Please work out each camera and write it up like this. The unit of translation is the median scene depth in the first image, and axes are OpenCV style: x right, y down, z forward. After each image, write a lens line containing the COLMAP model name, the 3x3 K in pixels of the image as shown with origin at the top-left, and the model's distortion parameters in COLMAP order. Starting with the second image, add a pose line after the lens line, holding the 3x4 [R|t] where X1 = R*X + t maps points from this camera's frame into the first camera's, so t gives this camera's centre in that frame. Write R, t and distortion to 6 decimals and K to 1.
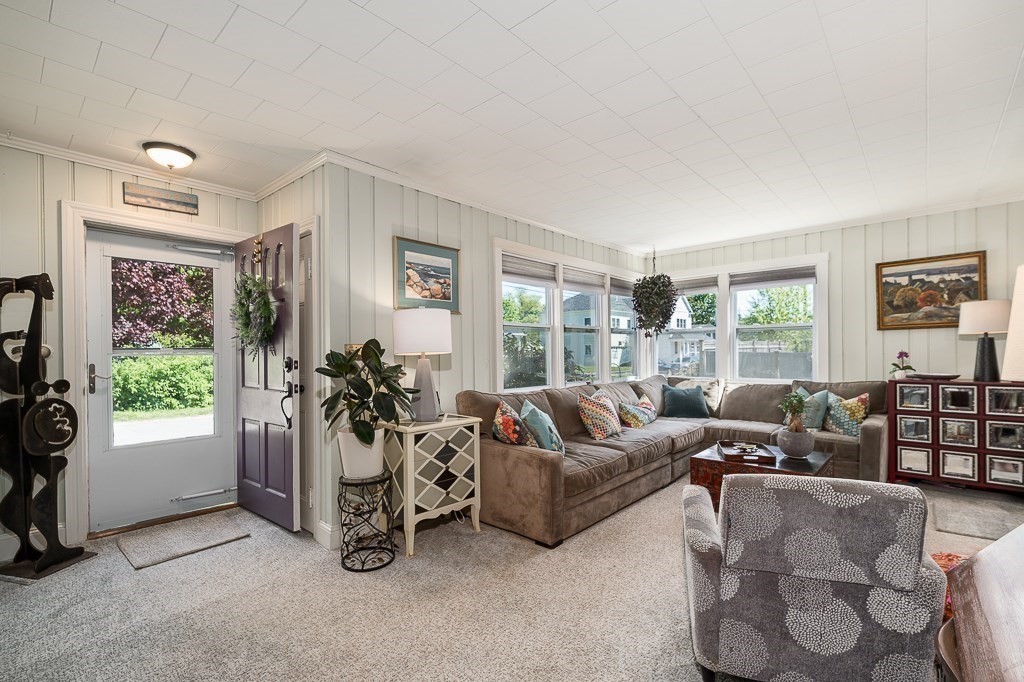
lens RADIAL K [[455.1, 0, 514.3], [0, 455.1, 349.4], [0, 0, 1]] dist [0.019150, -0.002412]
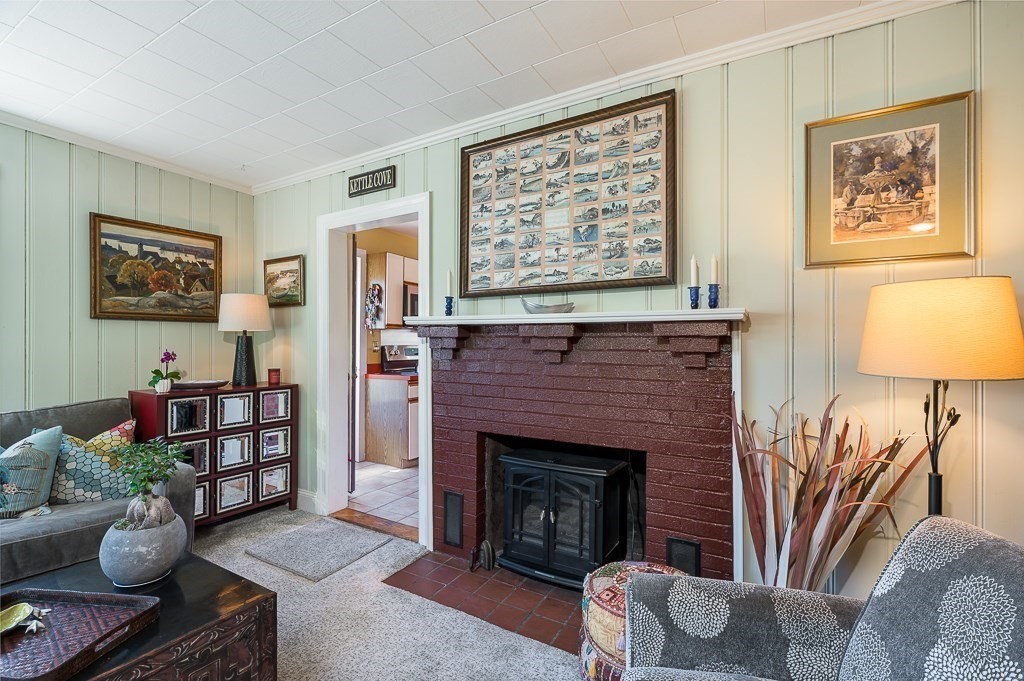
lens RADIAL K [[455.1, 0, 514.2], [0, 455.1, 343.7], [0, 0, 1]] dist [0.019150, -0.002412]
pose [[-0.199276, 0.014365, 0.979838, 0.056897], [-0.005782, 0.999858, -0.015834, -0.000101], [-0.979926, -0.008821, -0.199164, 0.598024]]
